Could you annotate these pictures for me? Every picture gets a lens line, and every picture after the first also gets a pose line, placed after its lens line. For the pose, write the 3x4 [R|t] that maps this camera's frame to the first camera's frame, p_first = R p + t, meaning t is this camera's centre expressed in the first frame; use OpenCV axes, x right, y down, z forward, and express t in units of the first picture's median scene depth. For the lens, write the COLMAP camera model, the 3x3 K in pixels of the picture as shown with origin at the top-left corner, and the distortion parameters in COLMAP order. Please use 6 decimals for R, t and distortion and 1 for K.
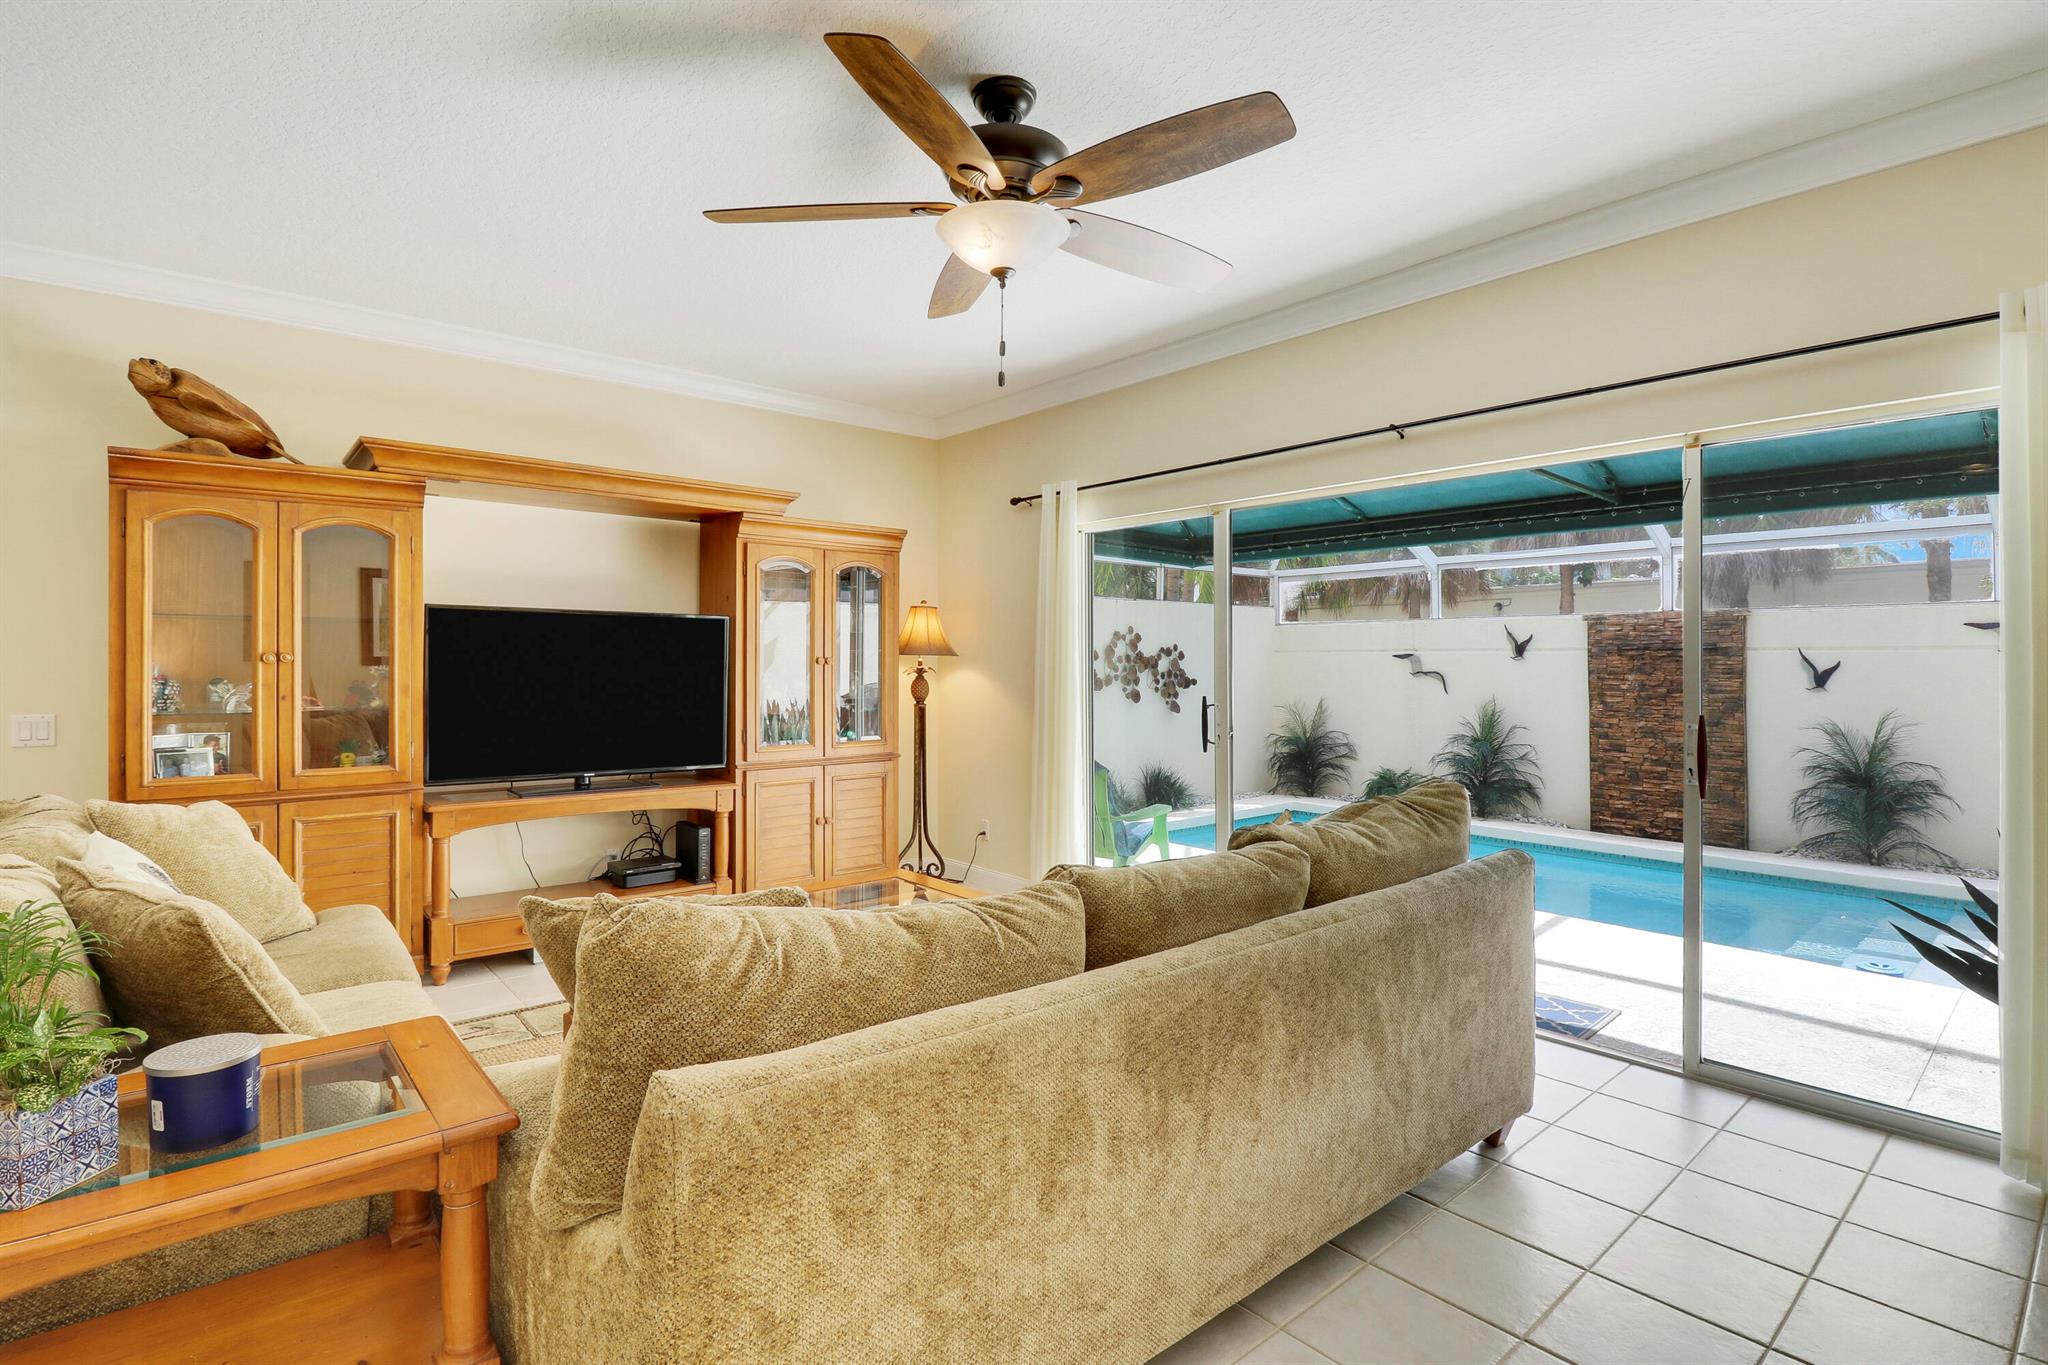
lens RADIAL K [[974.9, 0, 1014.4], [0, 974.9, 638.9], [0, 0, 1]] dist [0.002652, -0.014046]
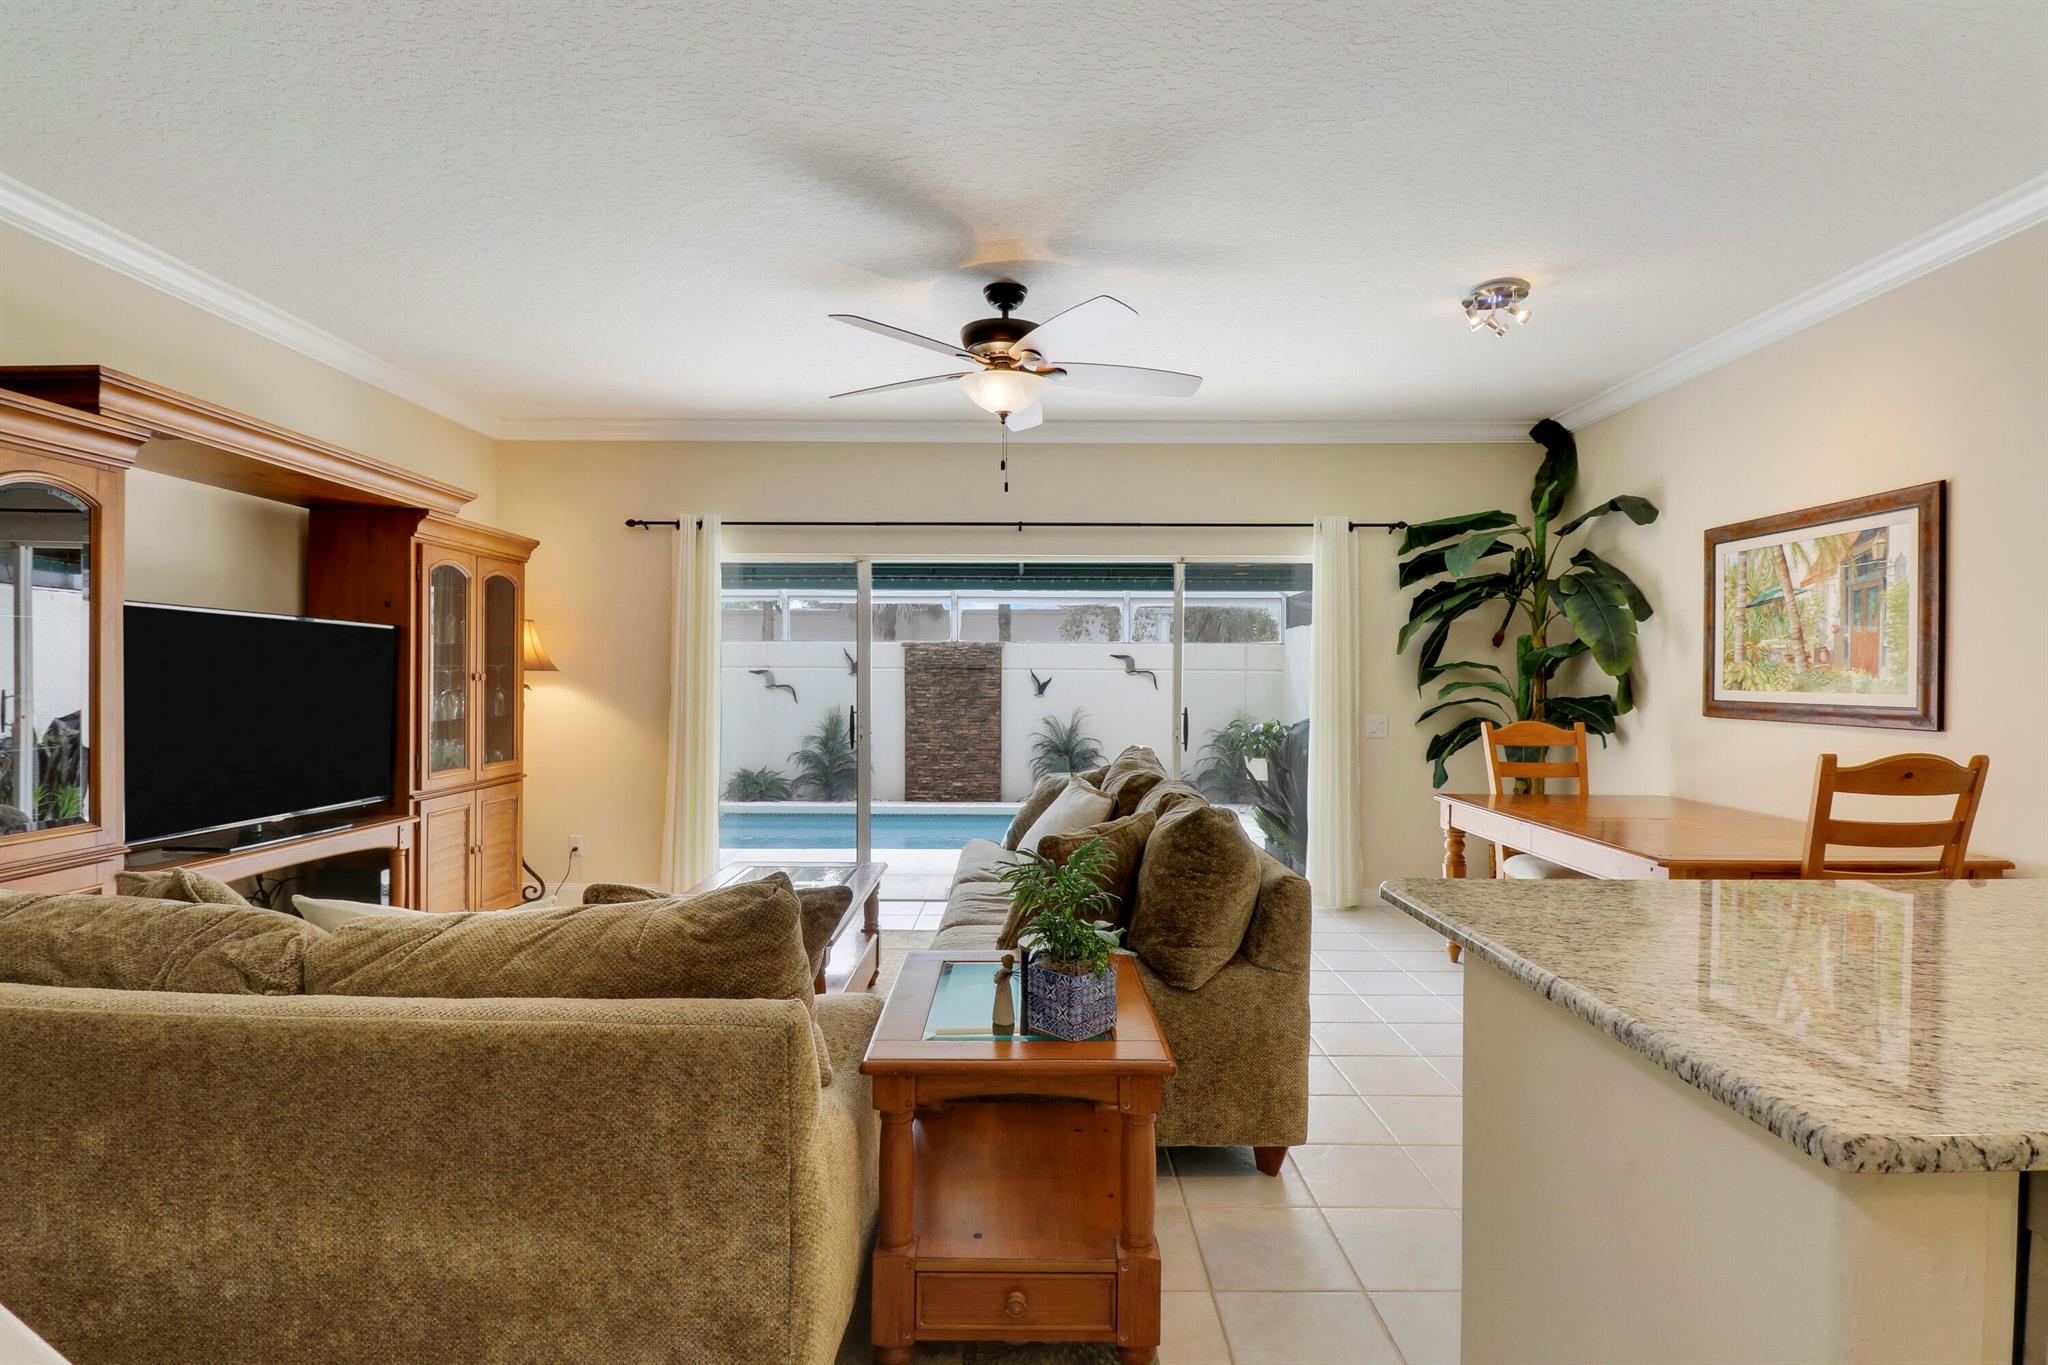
lens RADIAL K [[974.9, 0, 1026.5], [0, 974.9, 689.0], [0, 0, 1]] dist [0.002652, -0.014046]
pose [[0.642067, -0.008836, 0.766598, -0.371523], [-0.019775, 0.999410, 0.028082, -0.001459], [-0.766394, -0.033190, 0.641513, 0.007580]]
